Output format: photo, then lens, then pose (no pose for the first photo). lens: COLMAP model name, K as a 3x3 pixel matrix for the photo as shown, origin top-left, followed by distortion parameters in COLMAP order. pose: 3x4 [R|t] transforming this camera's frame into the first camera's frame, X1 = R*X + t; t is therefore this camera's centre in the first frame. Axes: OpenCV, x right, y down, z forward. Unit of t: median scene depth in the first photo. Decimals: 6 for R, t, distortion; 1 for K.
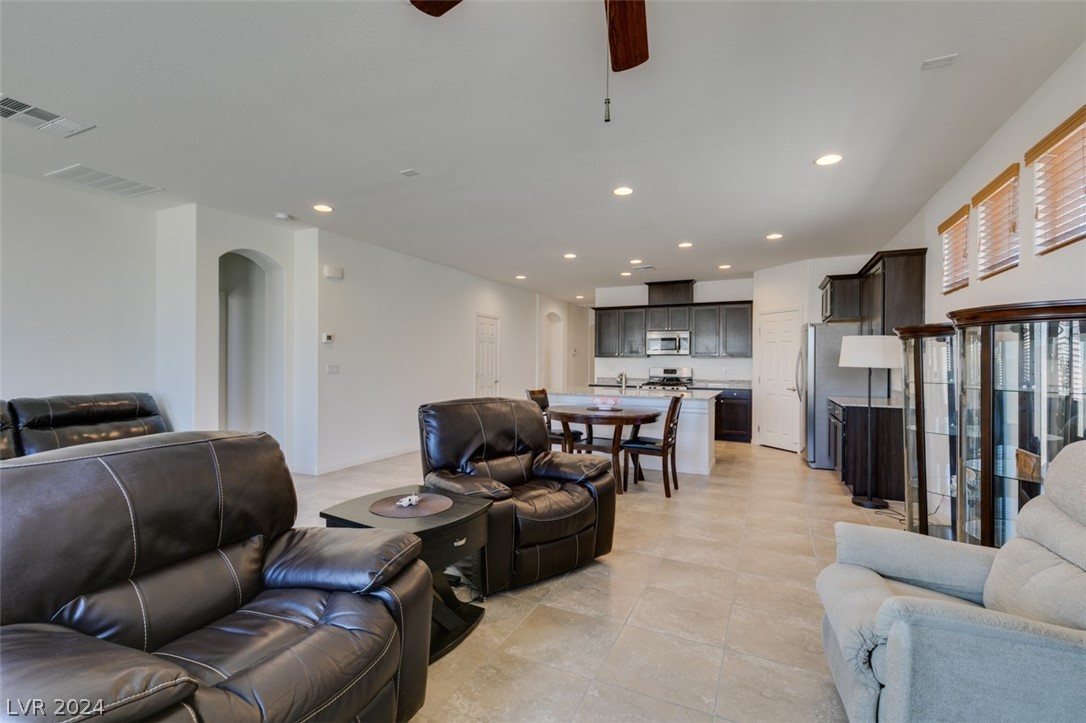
lens RADIAL K [[487.3, 0, 536.8], [0, 487.3, 364.4], [0, 0, 1]] dist [0.006063, -0.002044]
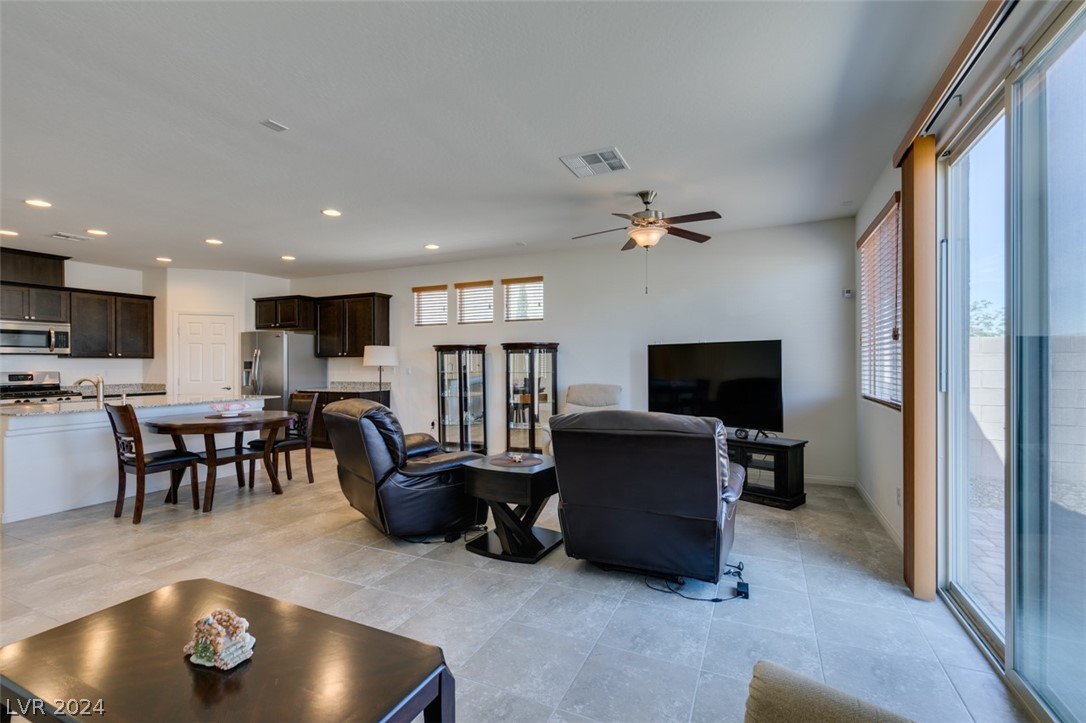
lens RADIAL K [[487.3, 0, 546.9], [0, 487.3, 362.8], [0, 0, 1]] dist [0.006063, -0.002044]
pose [[-0.023540, -0.005609, 0.999707, -0.480517], [0.008229, 0.999949, 0.005804, -0.004682], [-0.999689, 0.008363, -0.023493, 0.262345]]
